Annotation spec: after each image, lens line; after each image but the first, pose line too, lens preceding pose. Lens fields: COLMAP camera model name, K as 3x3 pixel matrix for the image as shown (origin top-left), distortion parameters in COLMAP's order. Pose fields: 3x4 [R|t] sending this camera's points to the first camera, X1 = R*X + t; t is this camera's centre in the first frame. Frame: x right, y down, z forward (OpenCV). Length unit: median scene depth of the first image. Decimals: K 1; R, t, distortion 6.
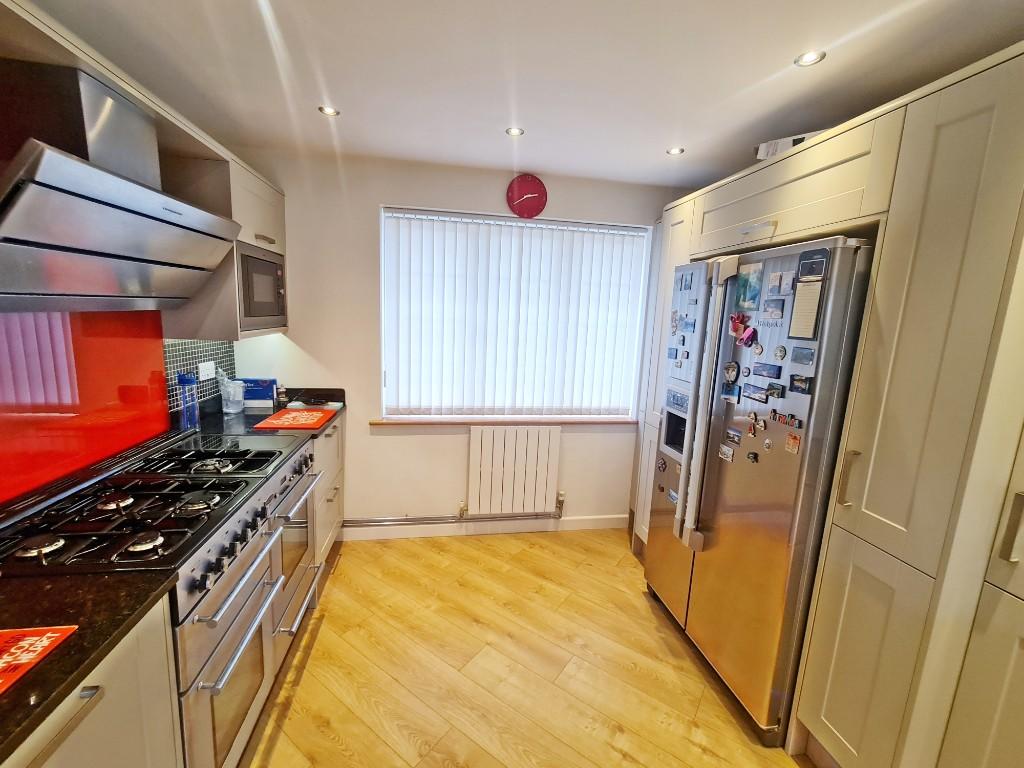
lens RADIAL K [[411.3, 0, 509.8], [0, 411.3, 379.8], [0, 0, 1]] dist [0.001860, 0.000230]
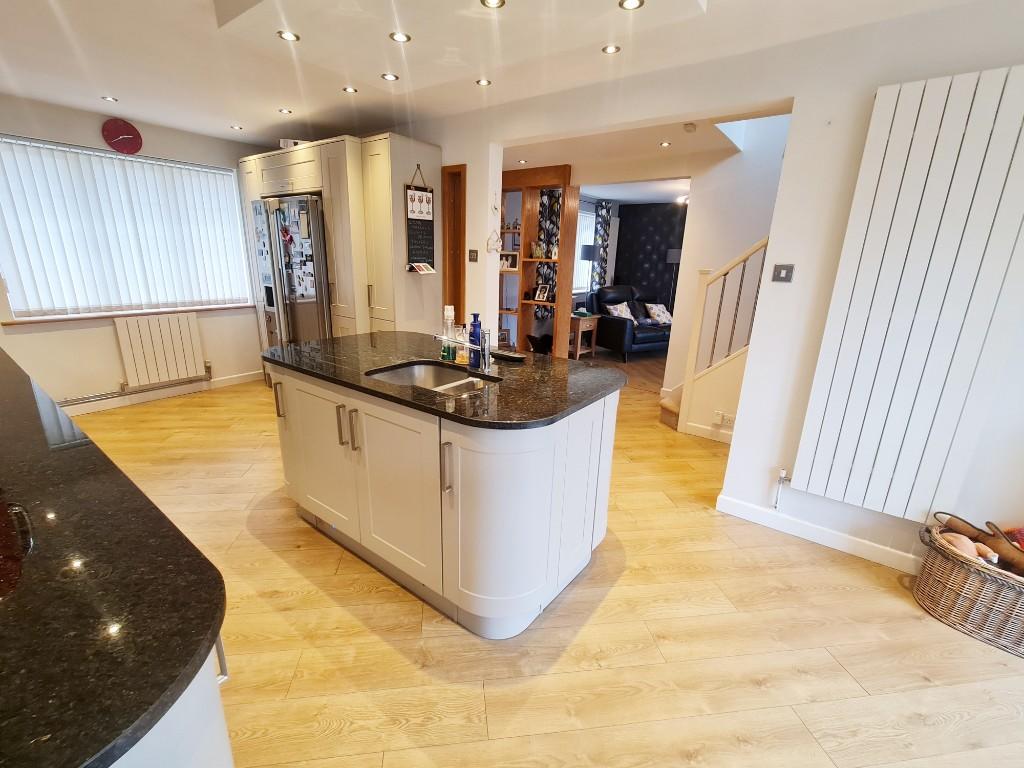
lens RADIAL K [[446.3, 0, 511.2], [0, 446.3, 386.5], [0, 0, 1]] dist [-0.009283, 0.001596]
pose [[0.717920, -0.213491, 0.662581, -0.167971], [0.111418, 0.974781, 0.193361, 0.190688], [-0.687152, -0.064994, 0.723601, -0.893854]]
